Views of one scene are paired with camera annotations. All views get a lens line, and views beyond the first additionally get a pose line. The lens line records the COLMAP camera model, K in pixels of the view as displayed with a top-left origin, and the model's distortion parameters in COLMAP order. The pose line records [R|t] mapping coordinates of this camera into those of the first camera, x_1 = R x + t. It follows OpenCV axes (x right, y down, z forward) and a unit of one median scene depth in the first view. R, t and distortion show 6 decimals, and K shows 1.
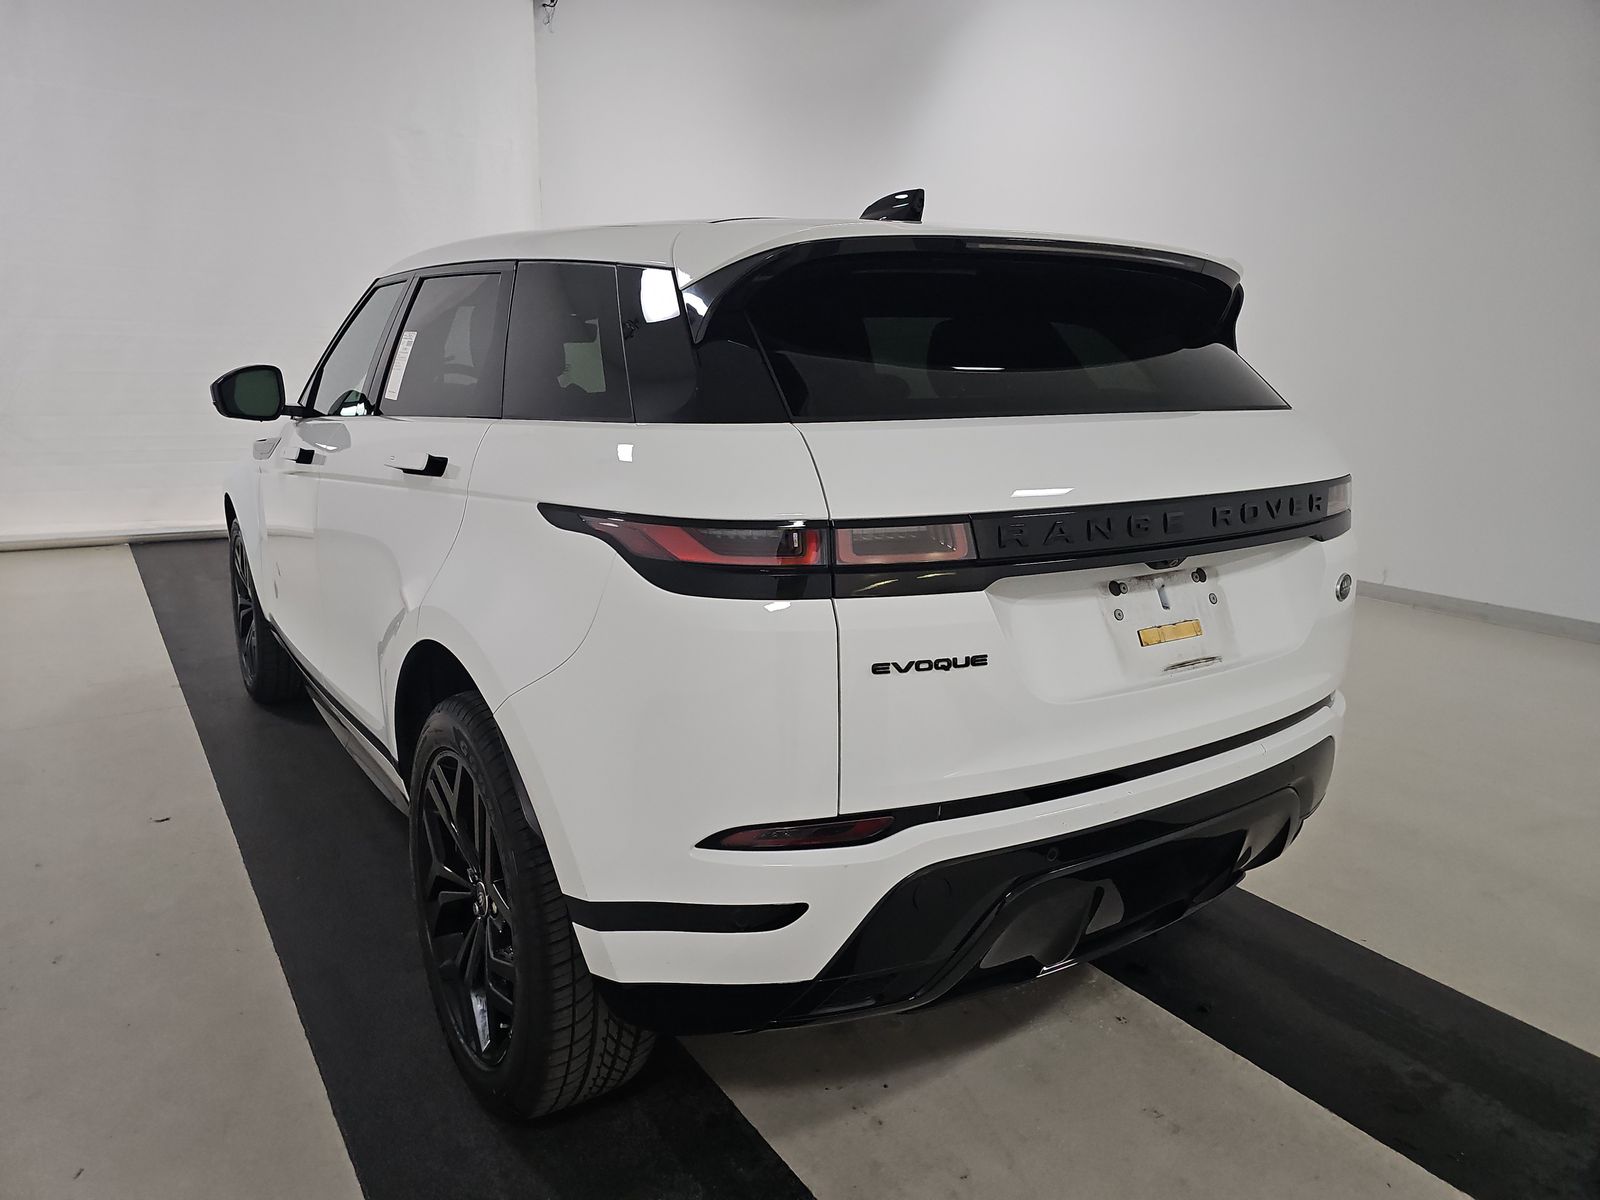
lens RADIAL K [[1031.7, 0, 790.5], [0, 1031.7, 597.7], [0, 0, 1]] dist [0.027240, -0.011074]
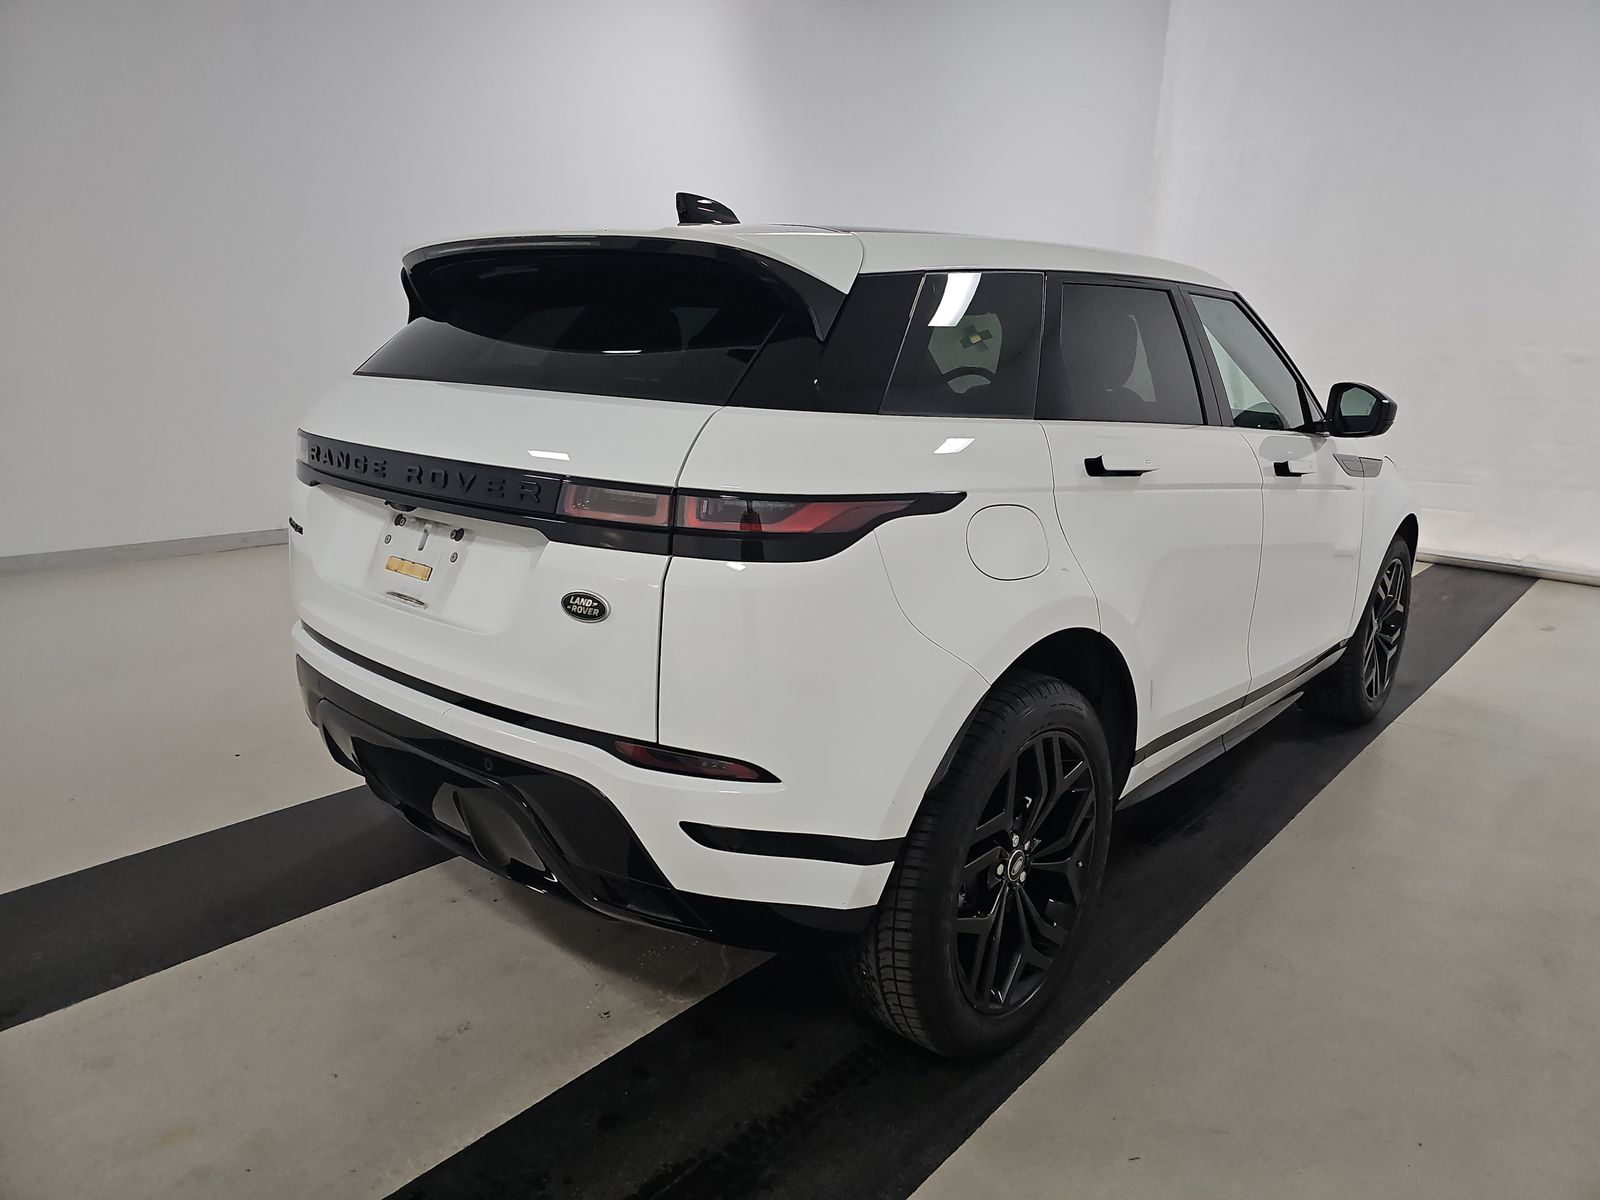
lens RADIAL K [[1031.7, 0, 804.4], [0, 1031.7, 602.1], [0, 0, 1]] dist [0.027240, -0.011074]
pose [[0.272828, 0.212303, -0.938345, 1.575197], [-0.234659, 0.960574, 0.149104, -0.206546], [0.933006, 0.179511, 0.311891, 1.045139]]
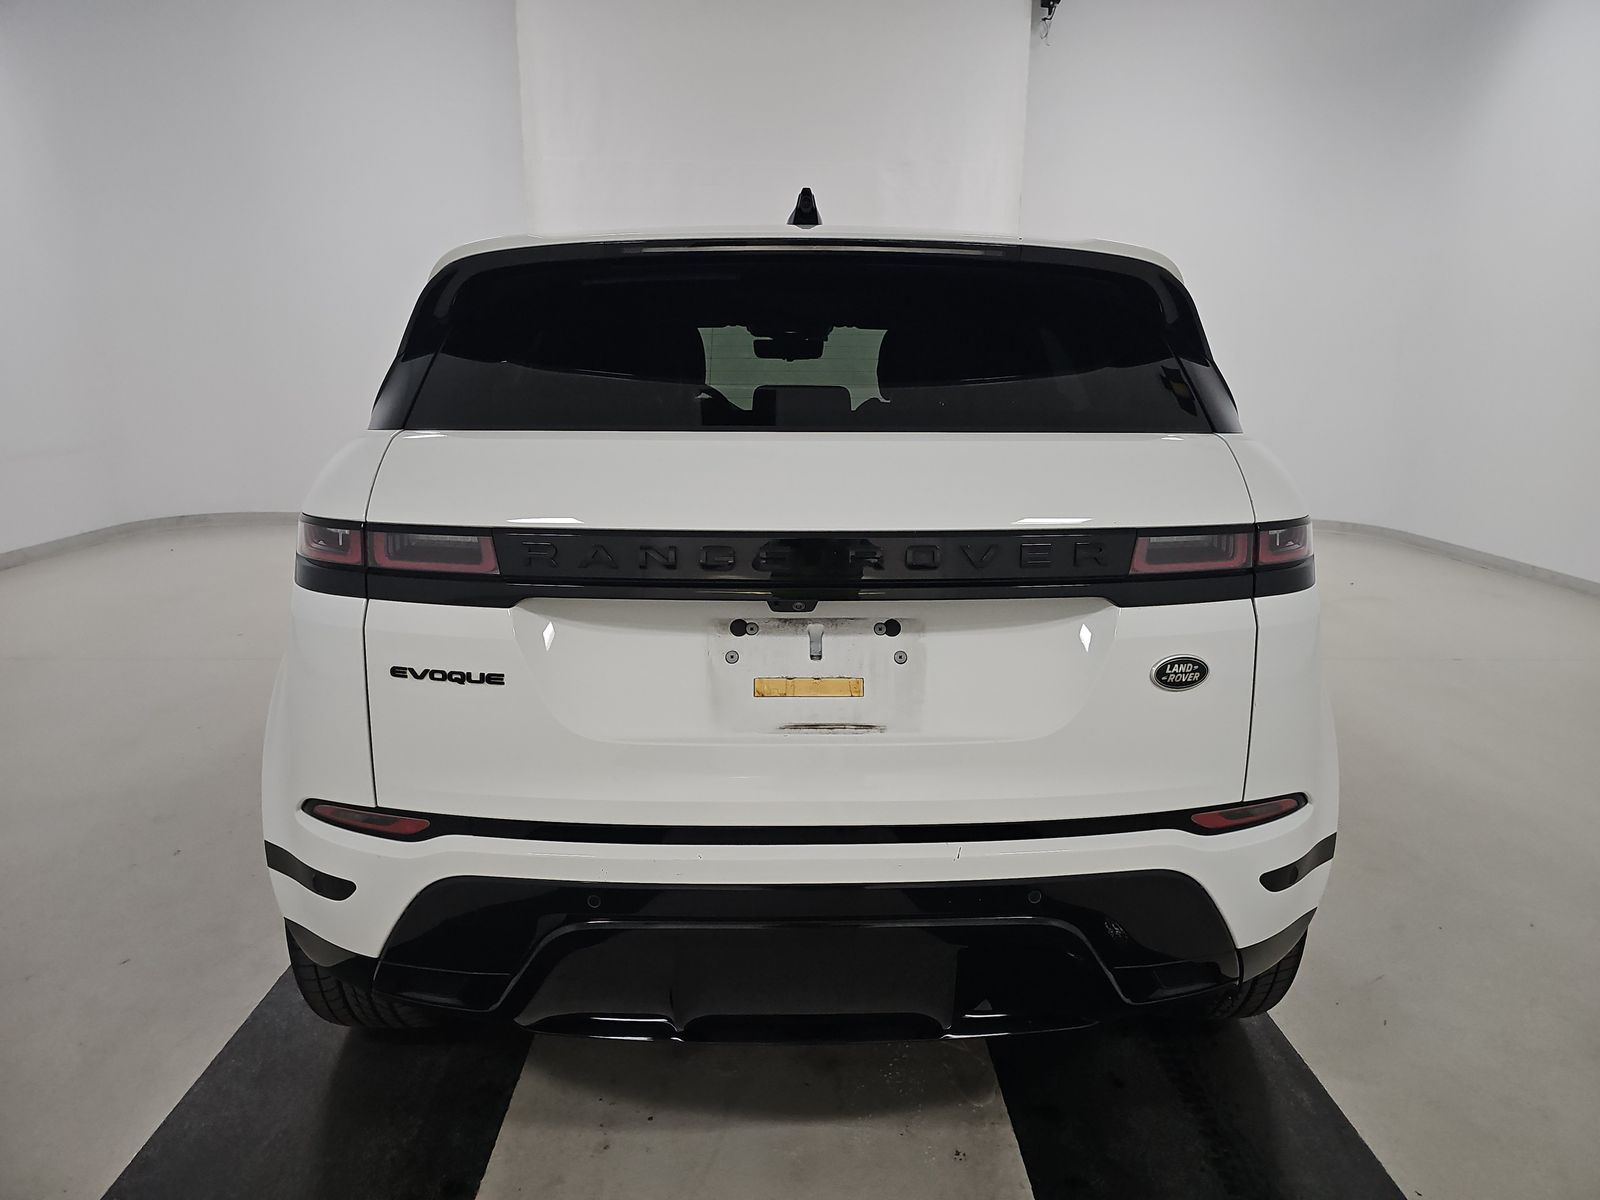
lens RADIAL K [[1031.7, 0, 806.8], [0, 1031.7, 605.0], [0, 0, 1]] dist [0.027240, -0.011074]
pose [[0.847838, 0.102427, -0.520268, 0.790027], [-0.106049, 0.994097, 0.022892, -0.052818], [0.519542, 0.035765, 0.853696, 0.268282]]
